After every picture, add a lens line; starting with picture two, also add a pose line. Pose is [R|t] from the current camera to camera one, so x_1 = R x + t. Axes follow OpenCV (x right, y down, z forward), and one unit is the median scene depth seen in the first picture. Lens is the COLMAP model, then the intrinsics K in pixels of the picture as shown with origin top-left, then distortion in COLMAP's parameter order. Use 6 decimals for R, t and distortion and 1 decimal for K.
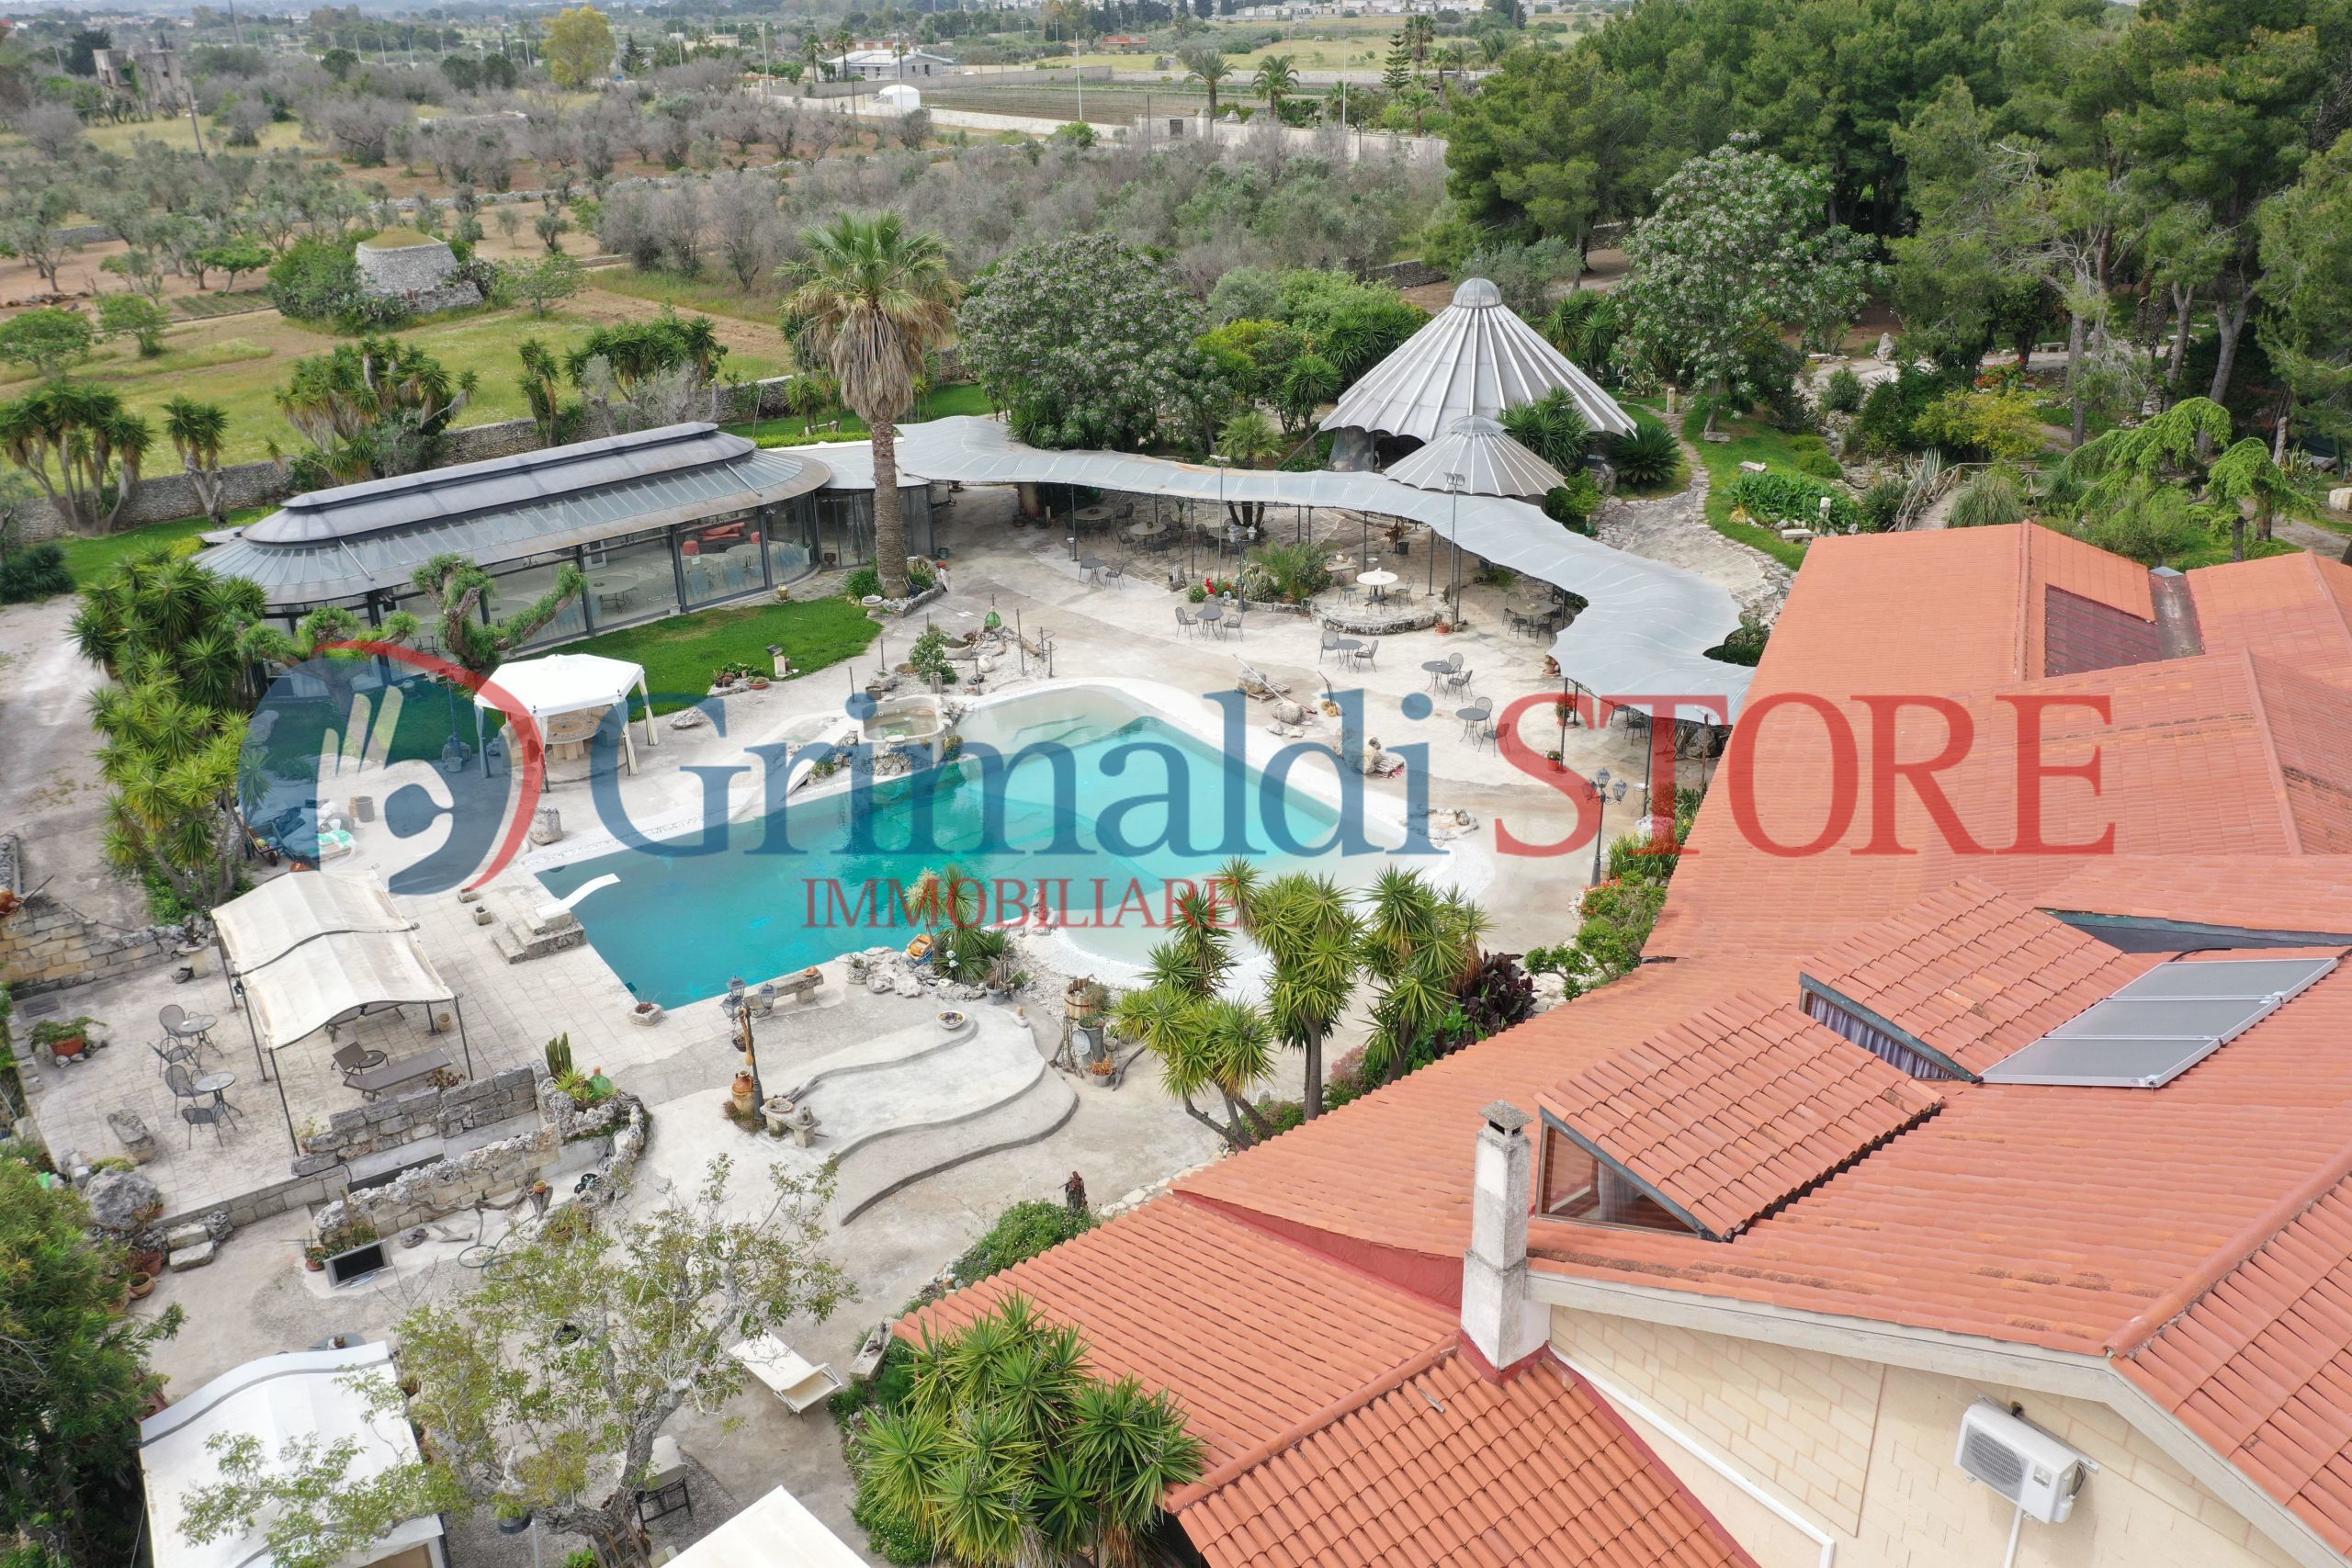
lens RADIAL K [[1858.5, 0, 1176.0], [0, 1858.5, 784.0], [0, 0, 1]] dist [-0.003333, 0.001872]
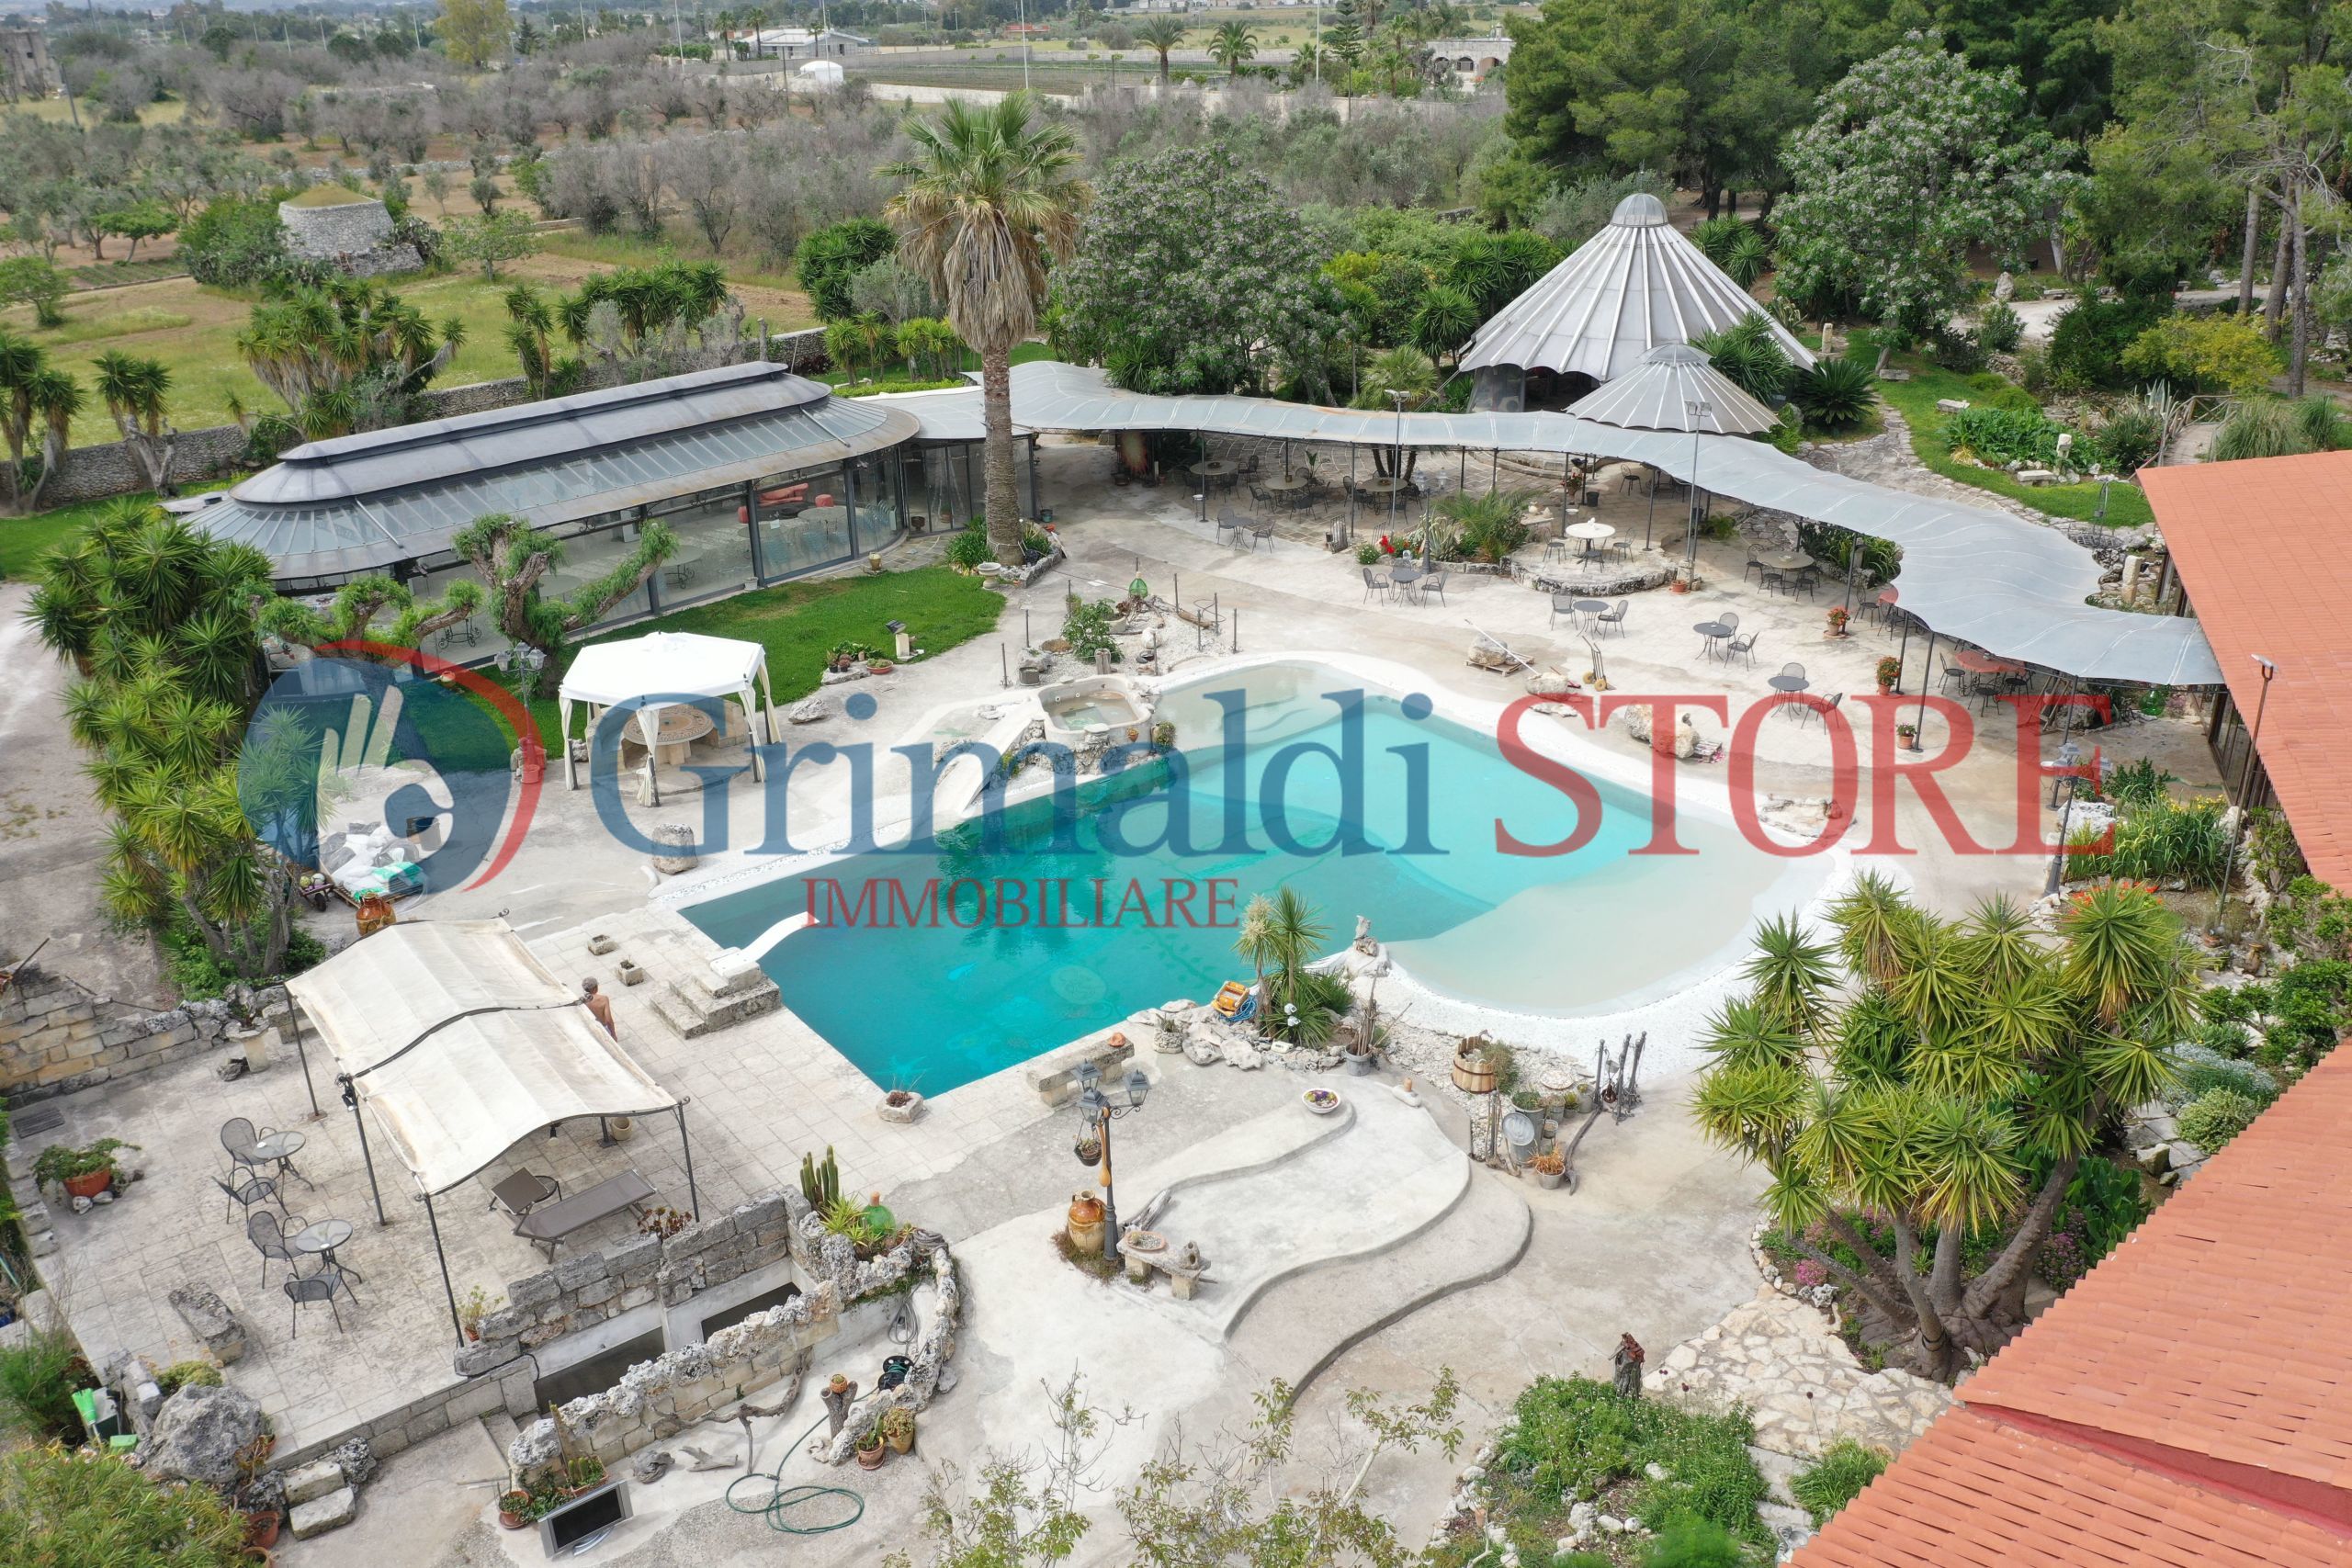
lens RADIAL K [[1854.0, 0, 1176.0], [0, 1854.0, 784.0], [0, 0, 1]] dist [-0.003697, -0.001107]
pose [[0.998168, -0.024256, 0.055436, -0.126406], [0.024216, 0.999706, 0.001390, -0.000561], [-0.055453, -0.000045, 0.998461, 0.158234]]
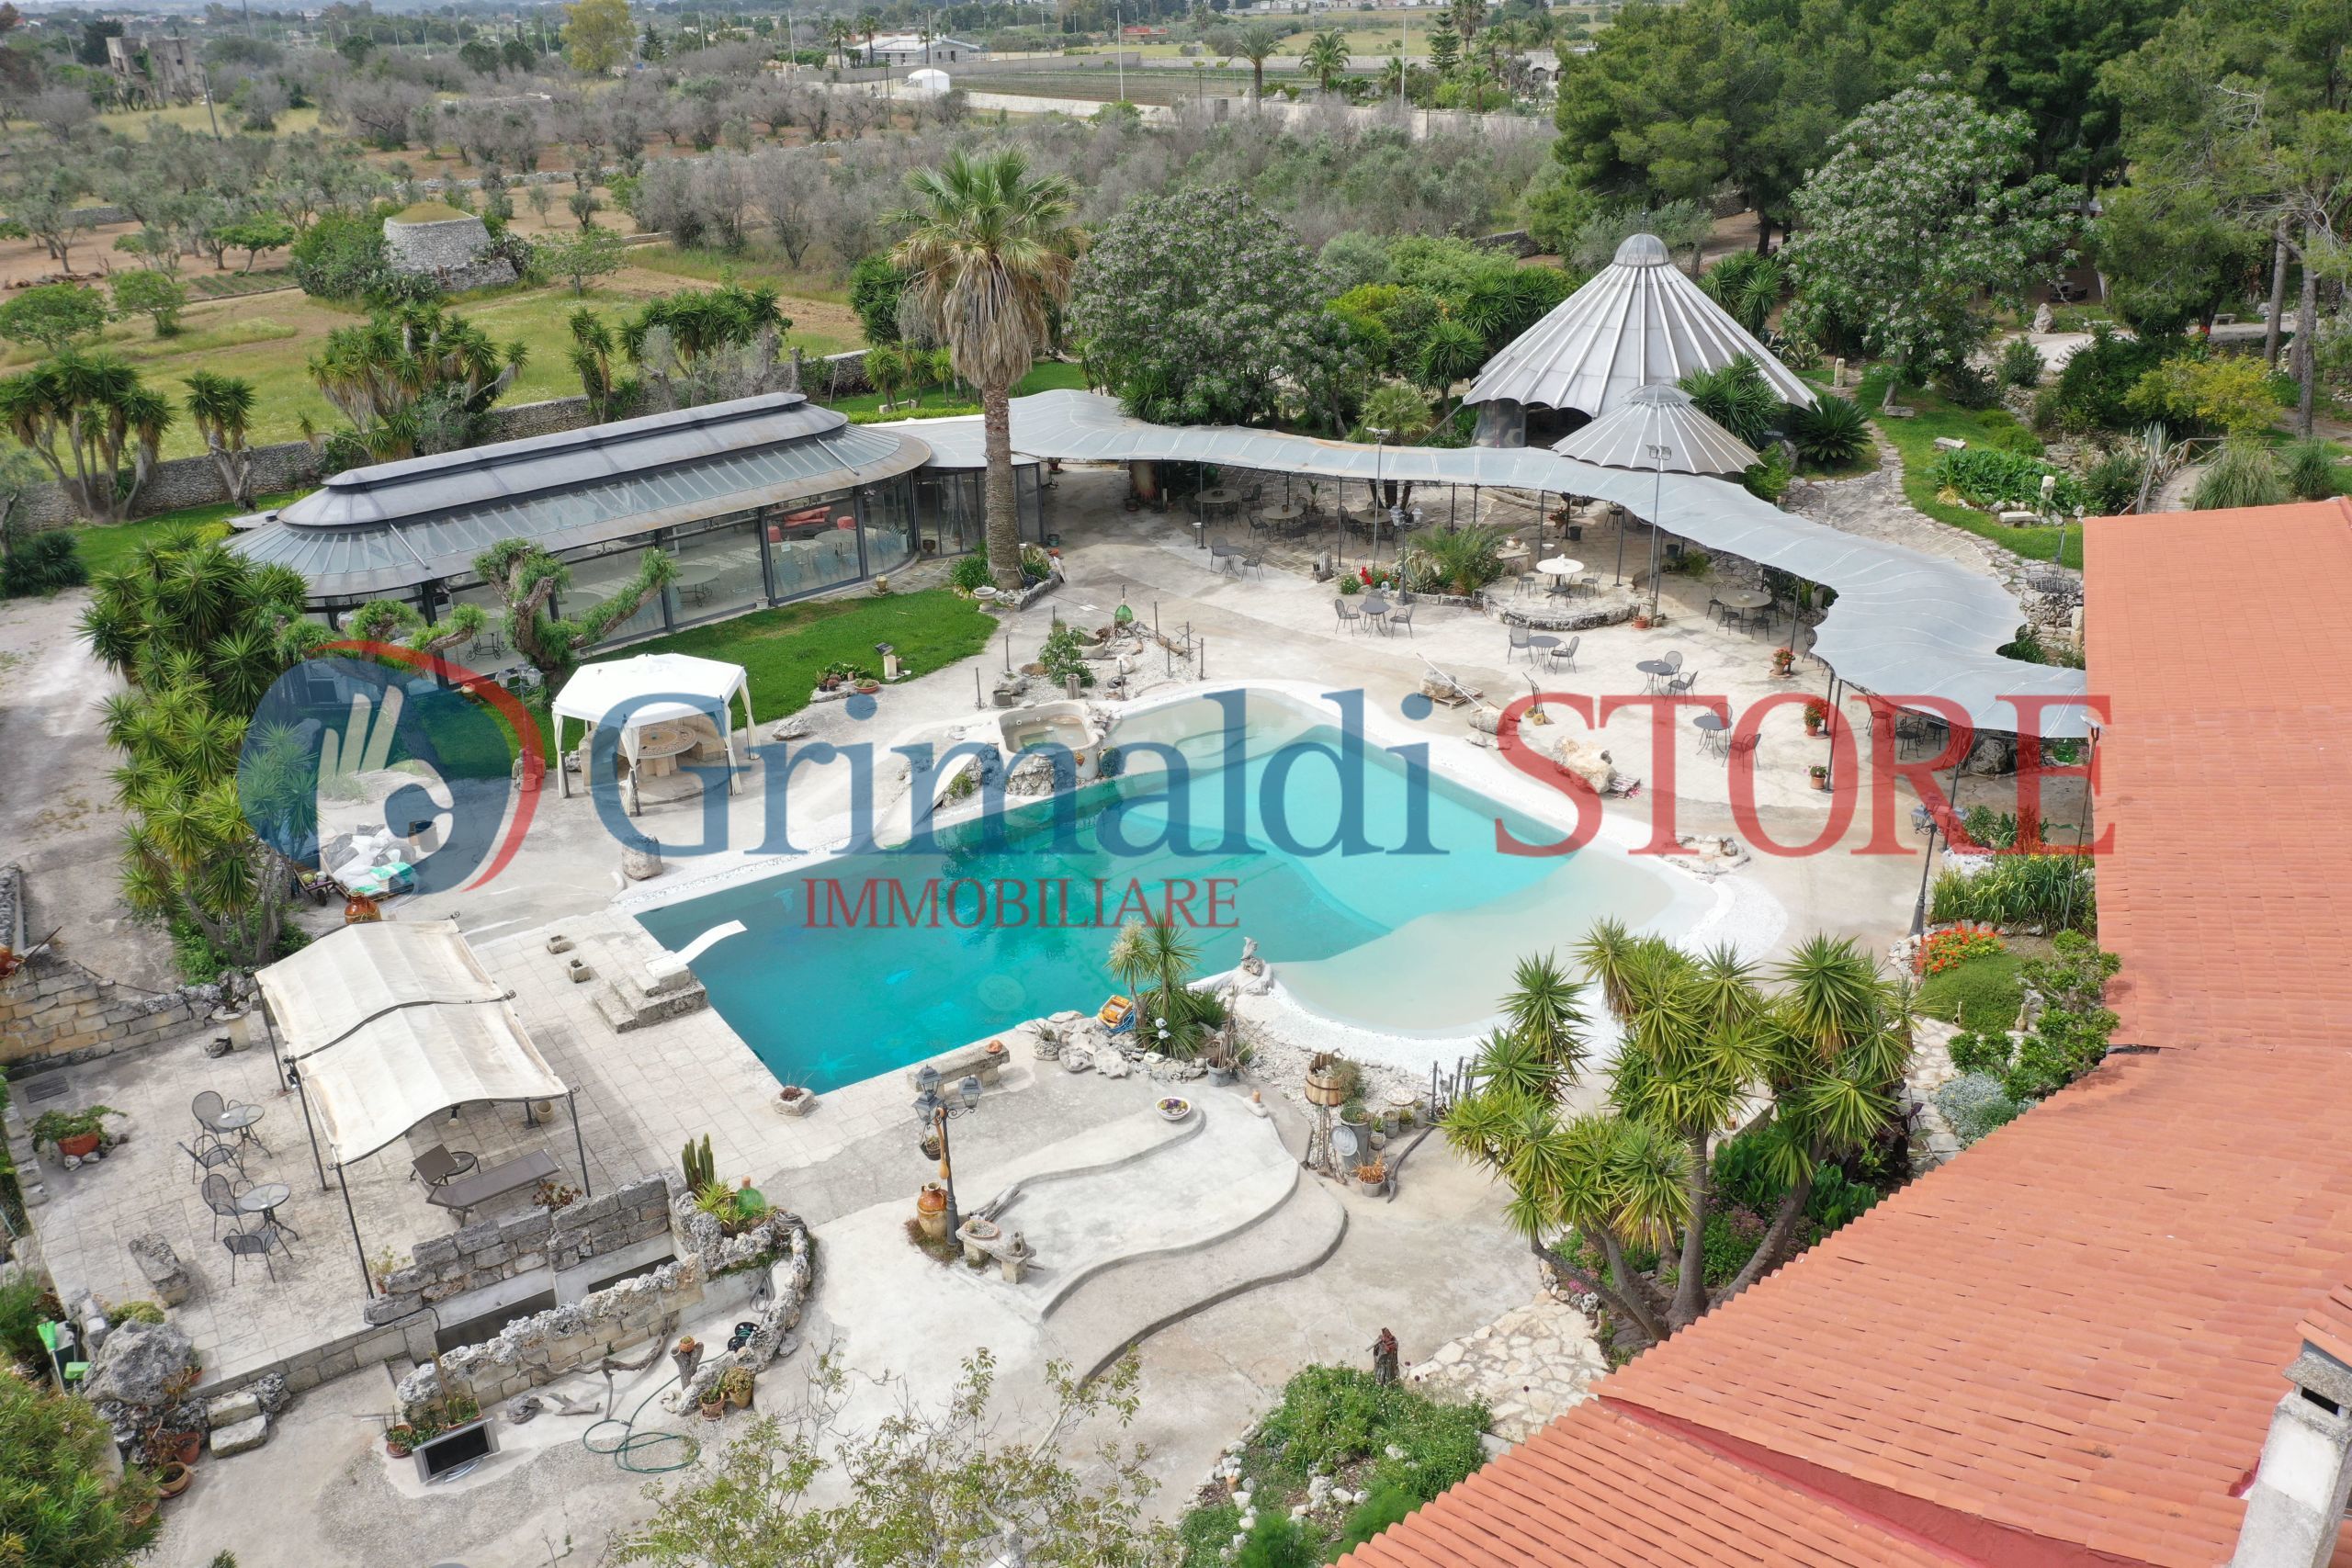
lens RADIAL K [[1853.3, 0, 1176.0], [0, 1853.3, 784.0], [0, 0, 1]] dist [-0.005758, 0.002803]
pose [[0.999991, -0.000825, -0.004065, -0.068143], [0.000833, 0.999998, 0.001879, -0.008903], [0.004063, -0.001882, 0.999990, 0.115771]]
